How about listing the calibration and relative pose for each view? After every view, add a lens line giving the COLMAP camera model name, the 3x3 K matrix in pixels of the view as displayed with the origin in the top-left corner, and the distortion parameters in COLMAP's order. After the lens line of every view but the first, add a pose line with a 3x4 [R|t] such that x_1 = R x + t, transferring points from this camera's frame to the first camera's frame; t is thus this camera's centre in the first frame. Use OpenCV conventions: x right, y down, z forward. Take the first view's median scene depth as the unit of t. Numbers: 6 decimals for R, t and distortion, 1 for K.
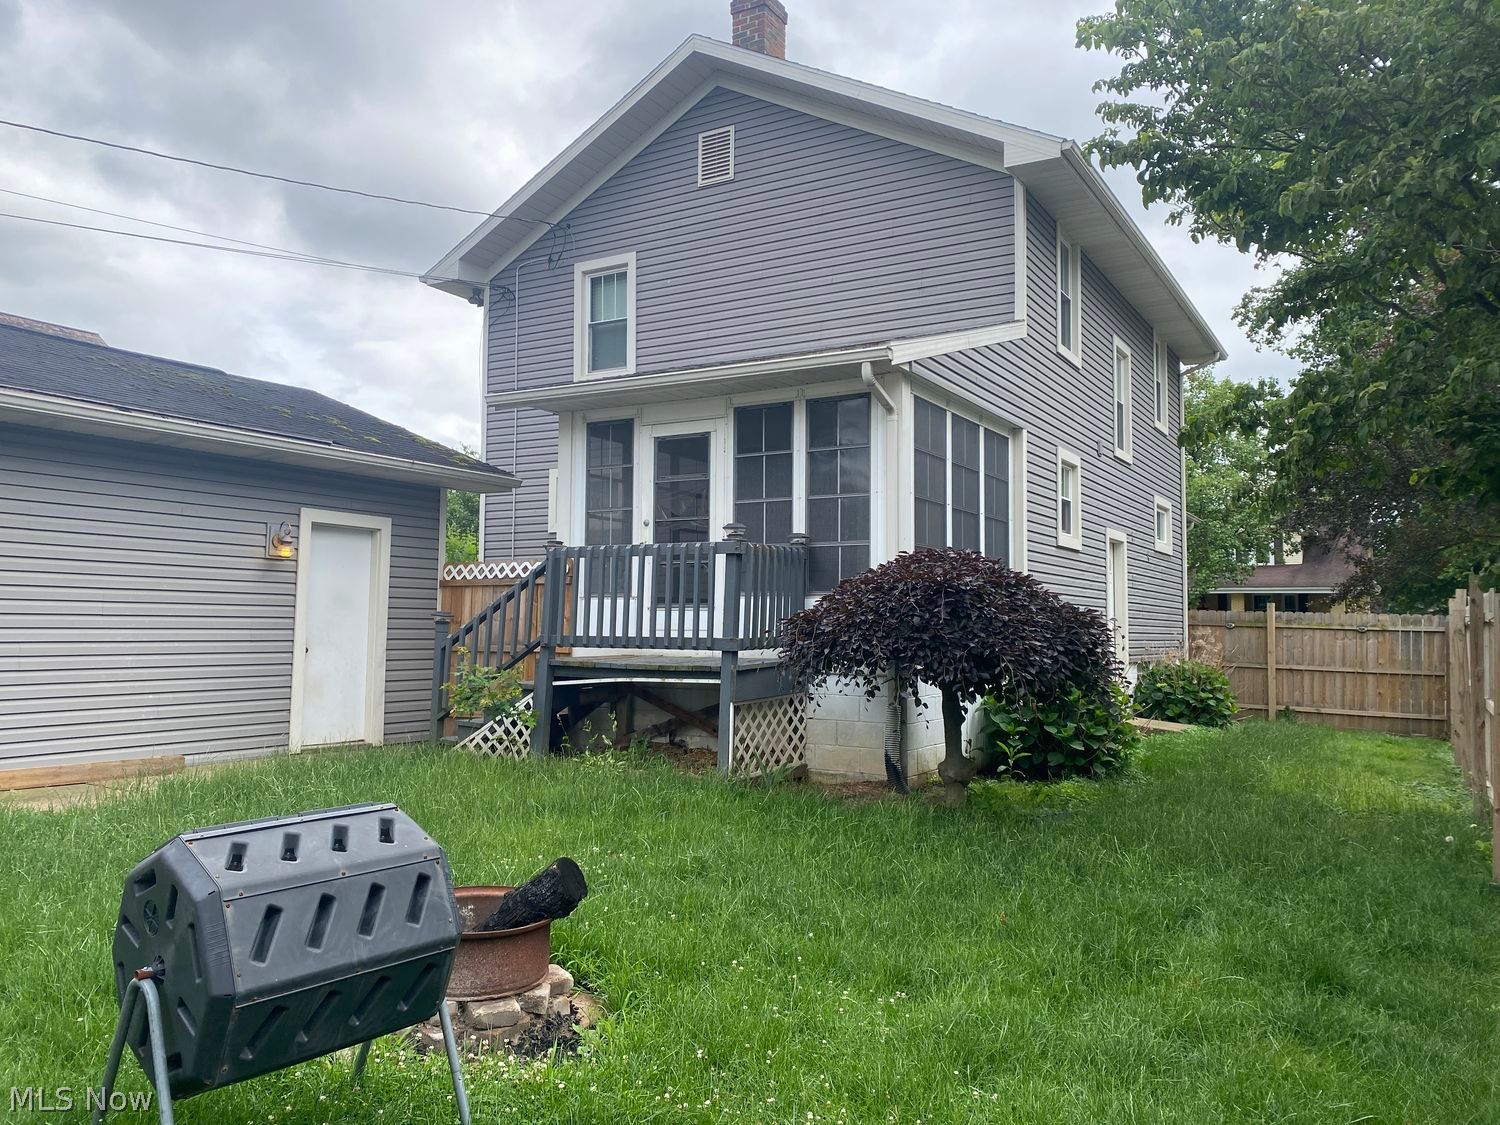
lens RADIAL K [[1139.2, 0, 729.8], [0, 1139.2, 560.5], [0, 0, 1]] dist [0.083399, -0.193036]
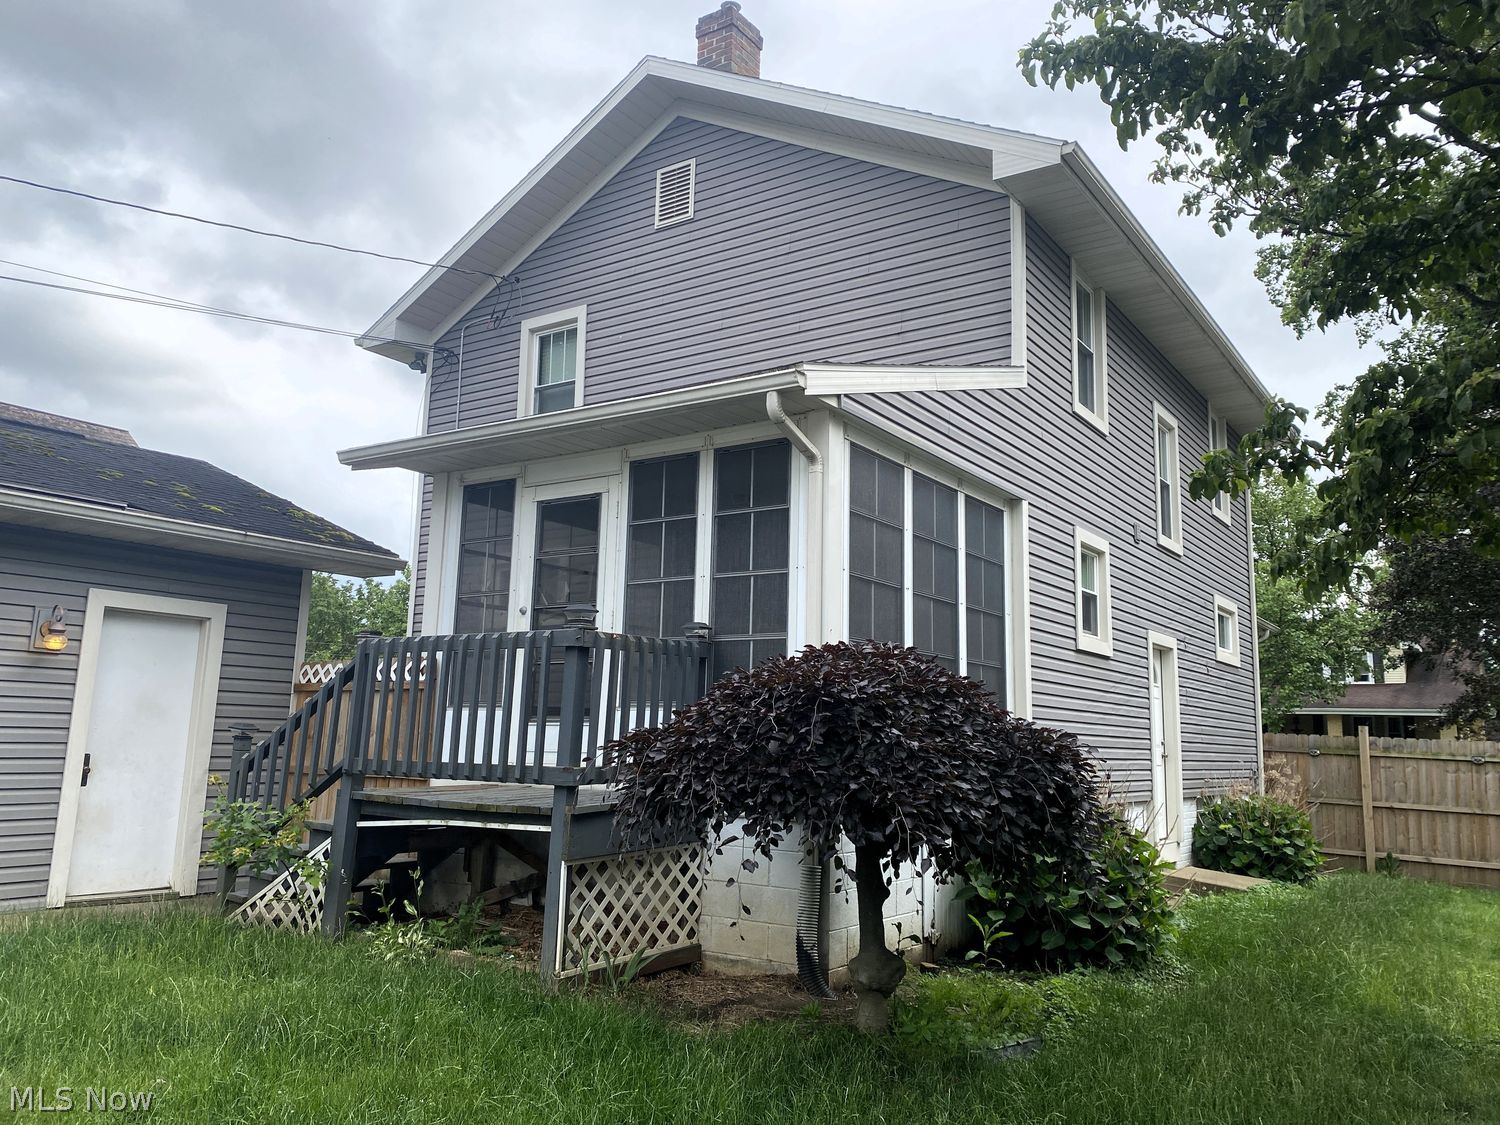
lens RADIAL K [[1154.0, 0, 747.9], [0, 1154.0, 553.6], [0, 0, 1]] dist [0.052276, -0.078707]
pose [[0.998631, 0.006321, -0.051932, 0.107850], [-0.011614, 0.994689, -0.102270, 0.006276], [0.051010, 0.102733, 0.993400, 0.198676]]
